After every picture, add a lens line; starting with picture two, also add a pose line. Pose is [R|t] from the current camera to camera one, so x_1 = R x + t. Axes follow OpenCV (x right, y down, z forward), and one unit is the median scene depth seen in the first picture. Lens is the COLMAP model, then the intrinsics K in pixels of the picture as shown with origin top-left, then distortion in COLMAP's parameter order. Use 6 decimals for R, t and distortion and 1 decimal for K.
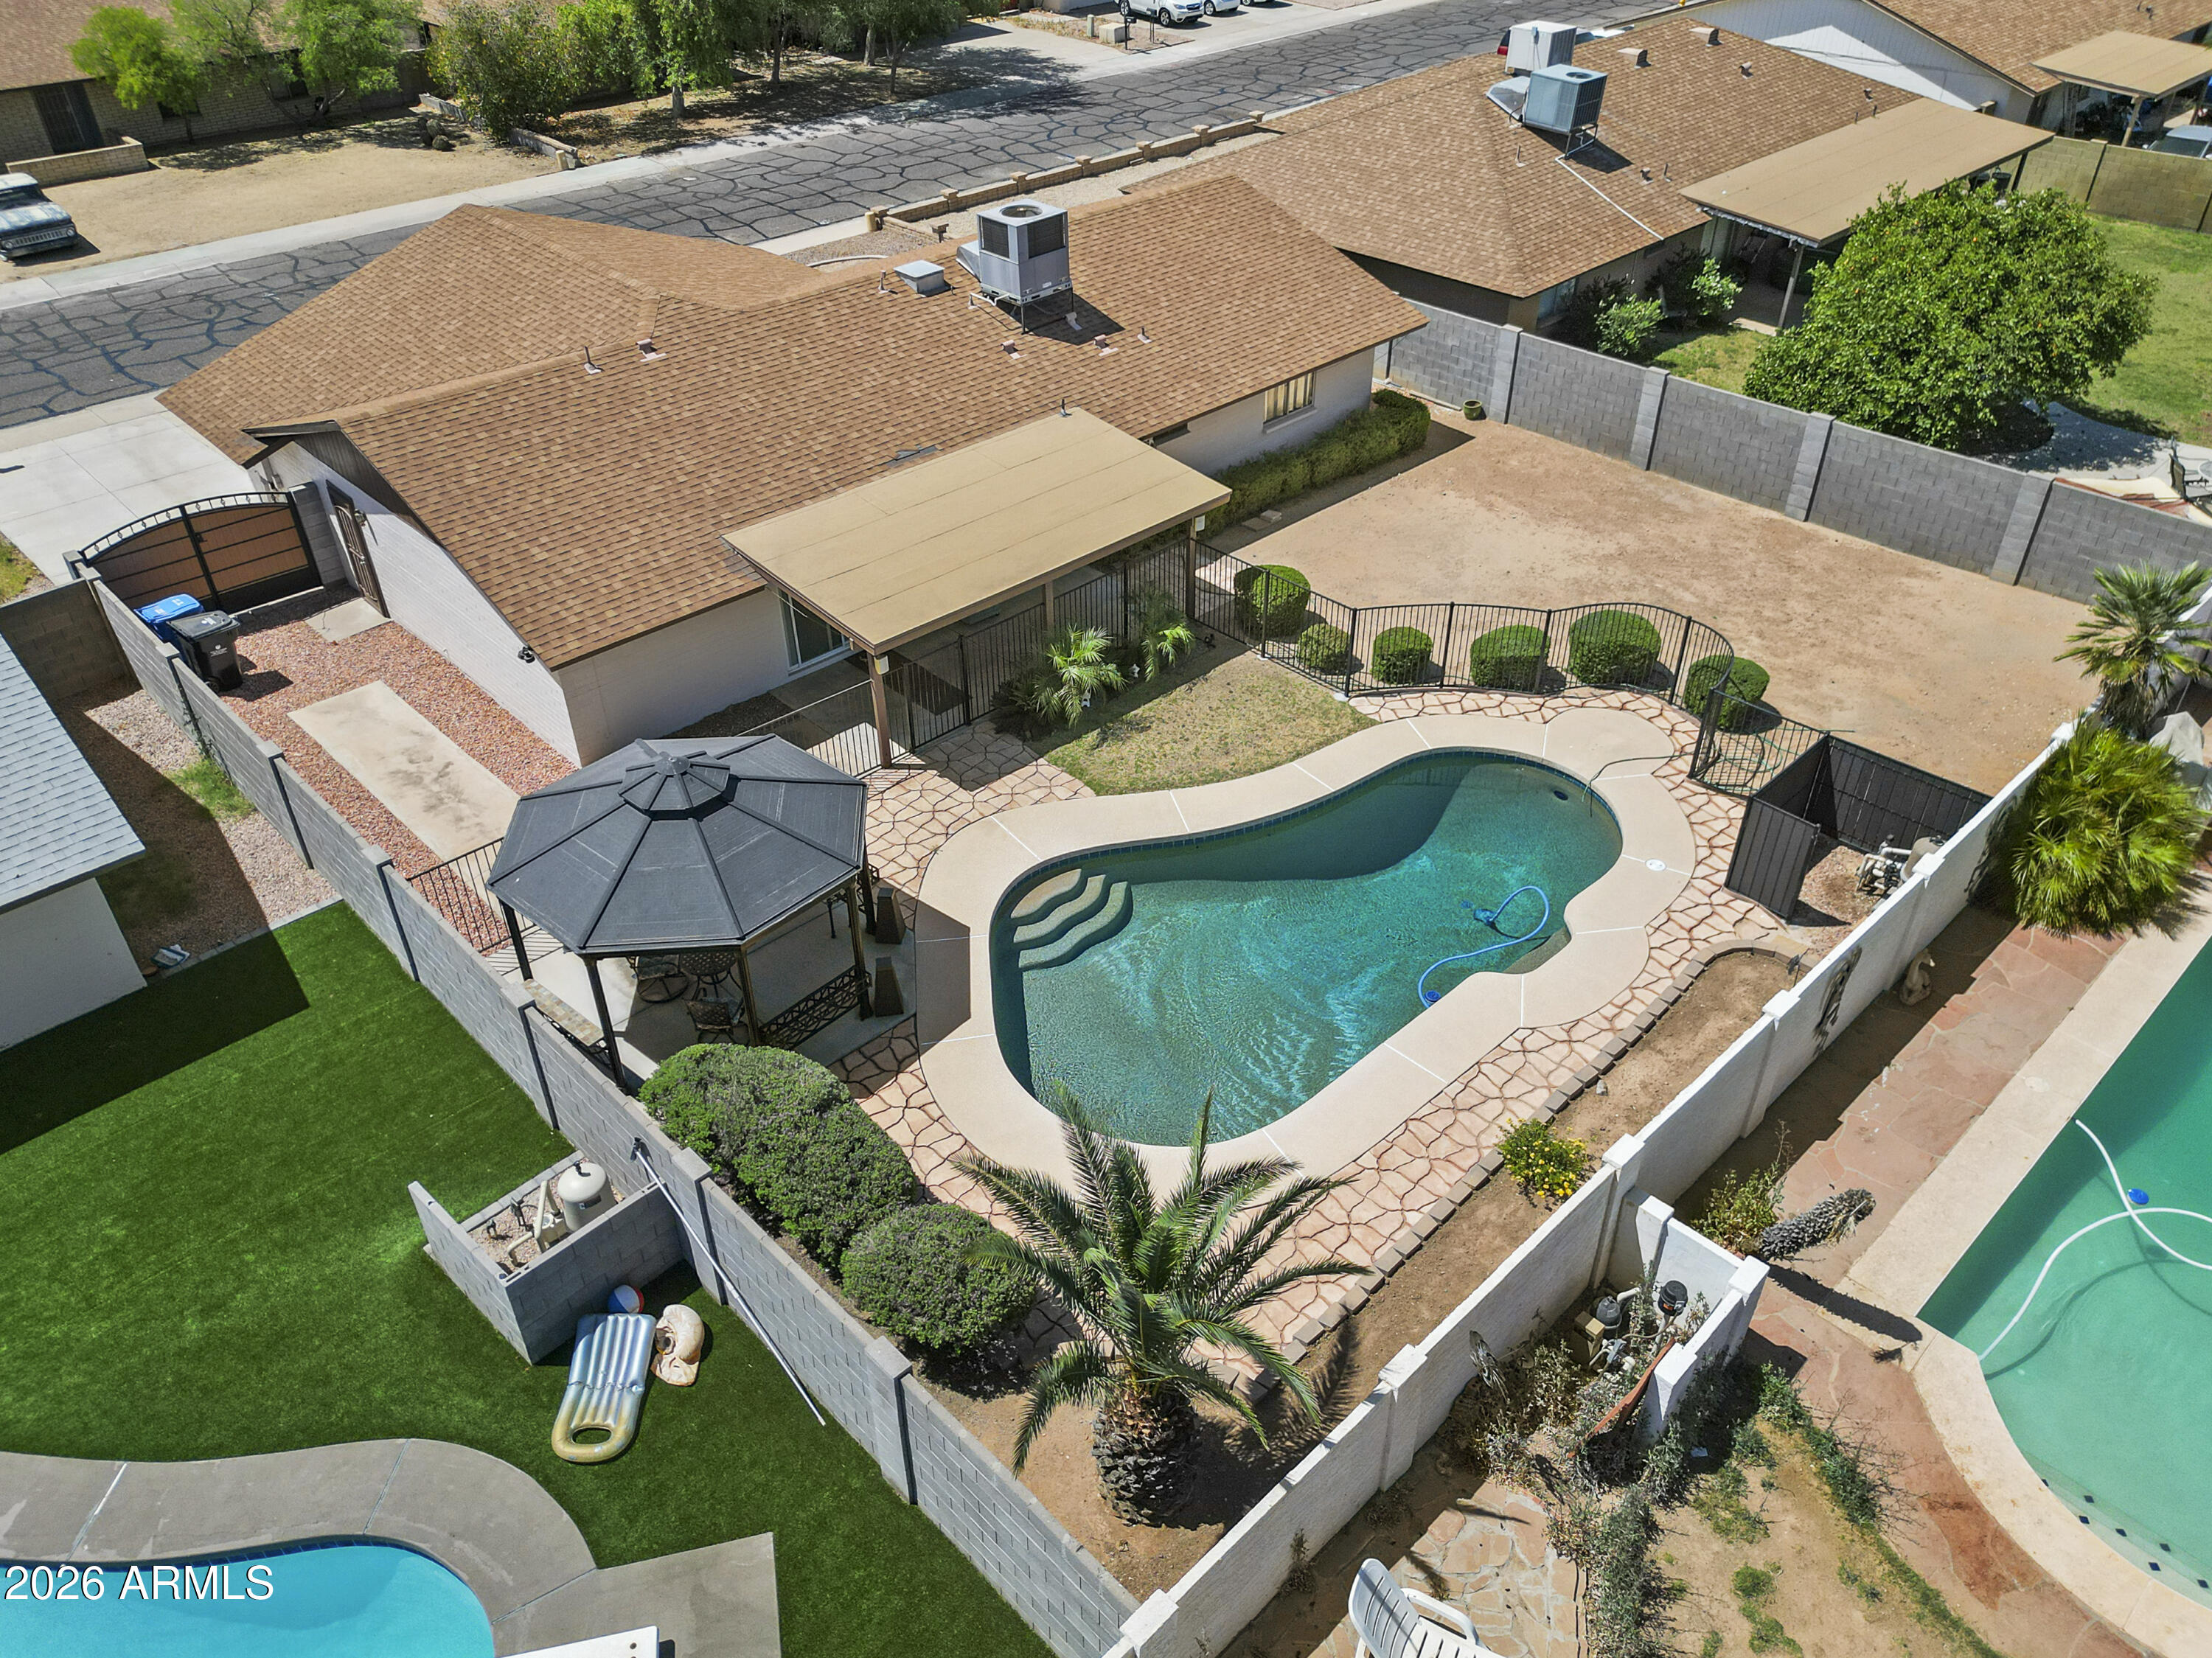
lens RADIAL K [[1615.3, 0, 1106.0], [0, 1615.3, 829.0], [0, 0, 1]] dist [0.055806, -0.043648]
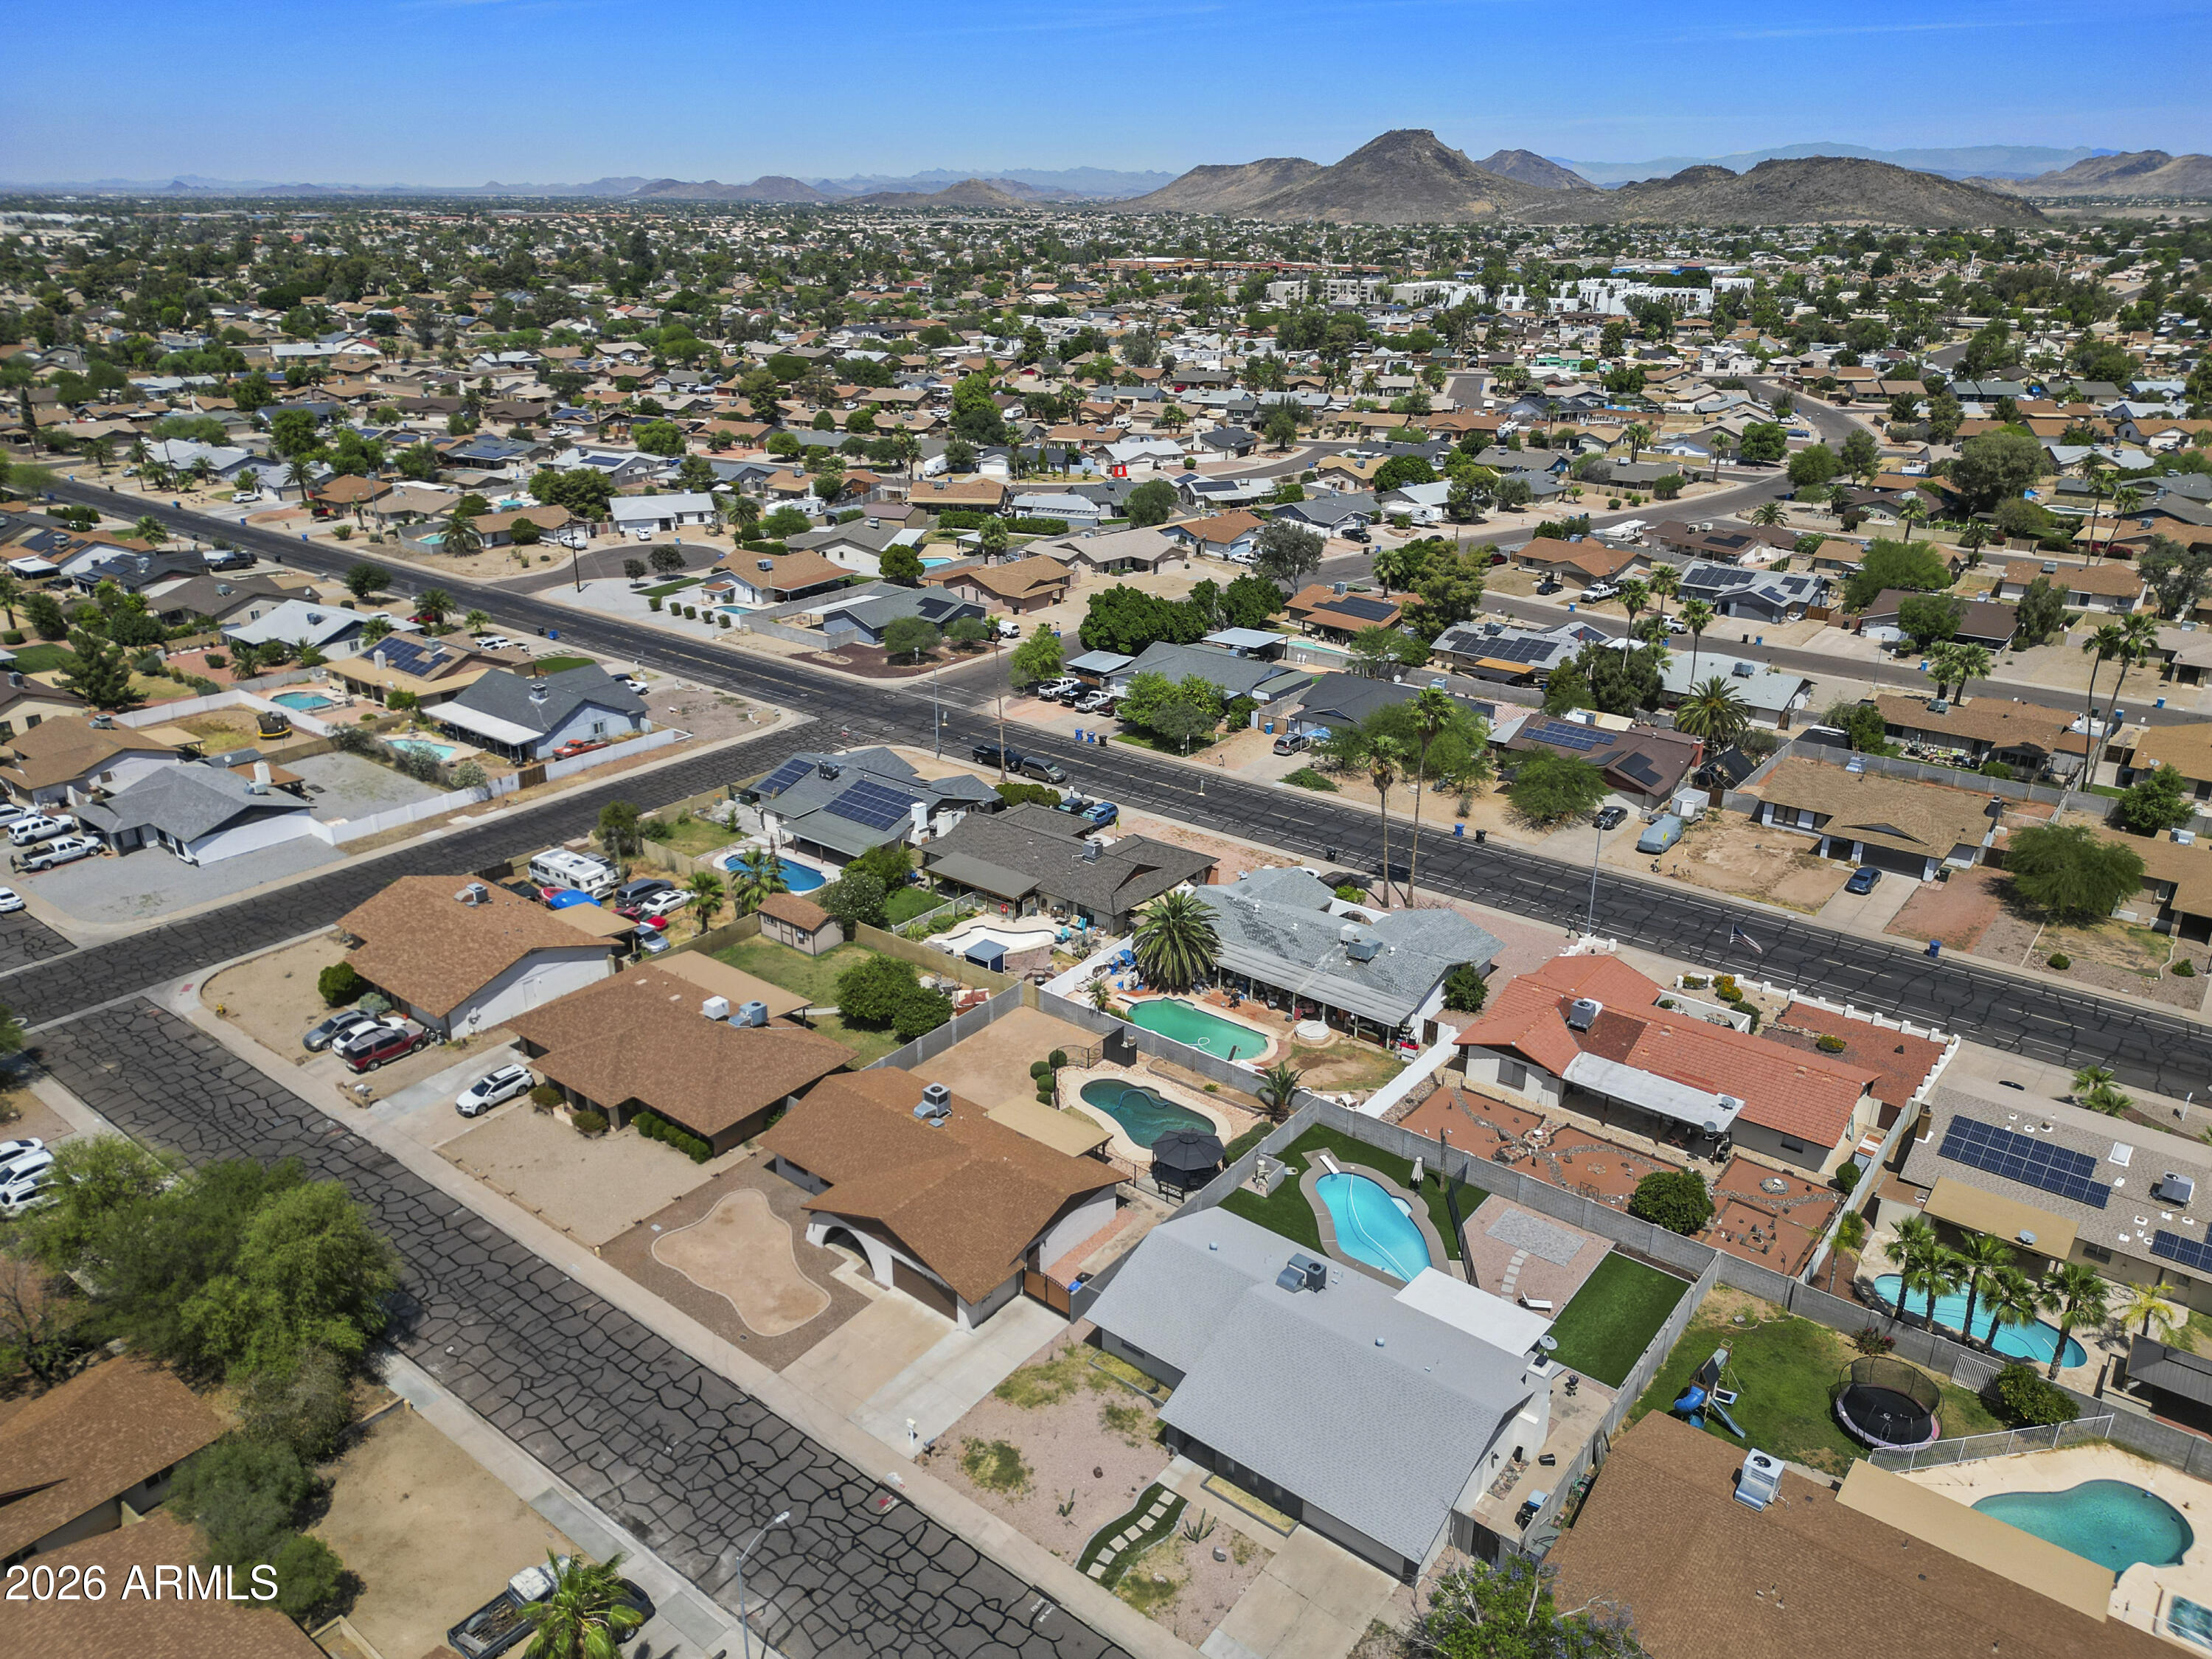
lens RADIAL K [[1615.5, 0, 1106.0], [0, 1615.5, 829.5], [0, 0, 1]] dist [0.055806, -0.043648]
pose [[-0.131777, -0.360480, 0.923412, -3.473022], [0.585767, 0.723180, 0.365907, -2.079858], [-0.799695, 0.589122, 0.115859, 0.040337]]
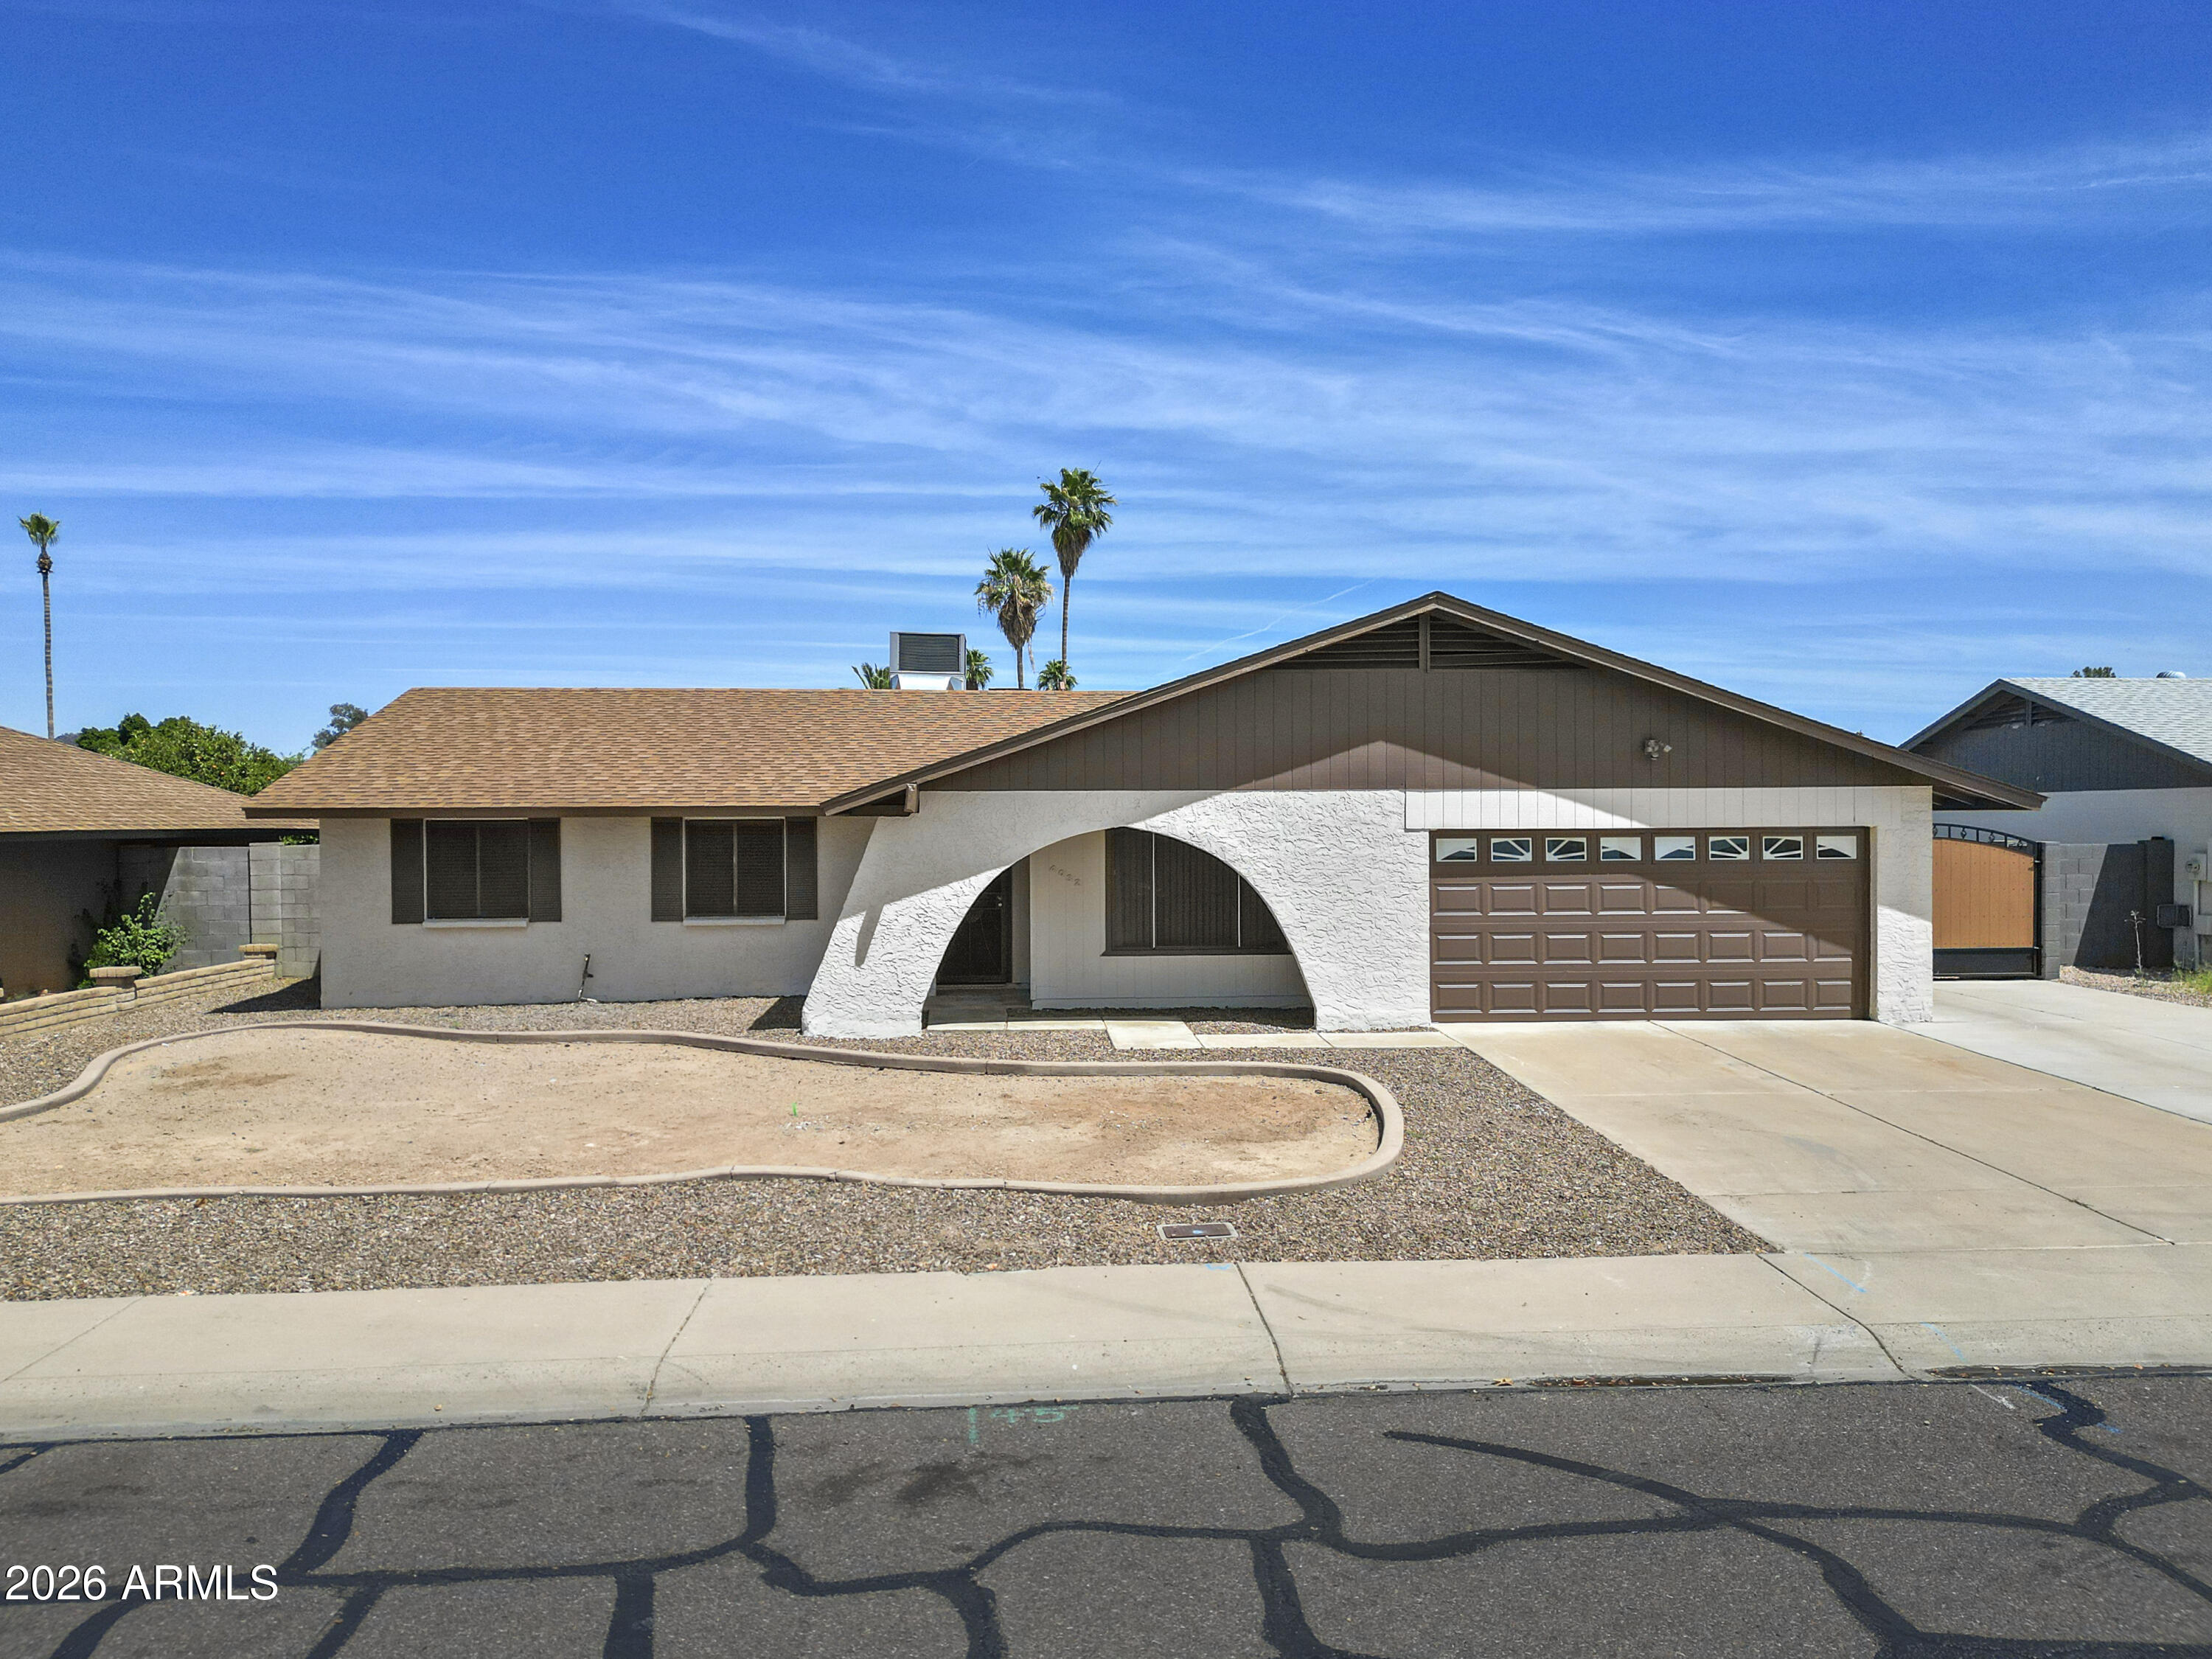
lens RADIAL K [[1615.5, 0, 1106.0], [0, 1615.5, 829.5], [0, 0, 1]] dist [0.055806, -0.043648]
pose [[-0.764192, 0.009225, 0.644923, -0.858884], [0.388470, 0.804779, 0.448801, -0.785942], [-0.514880, 0.593503, -0.618589, 1.888030]]
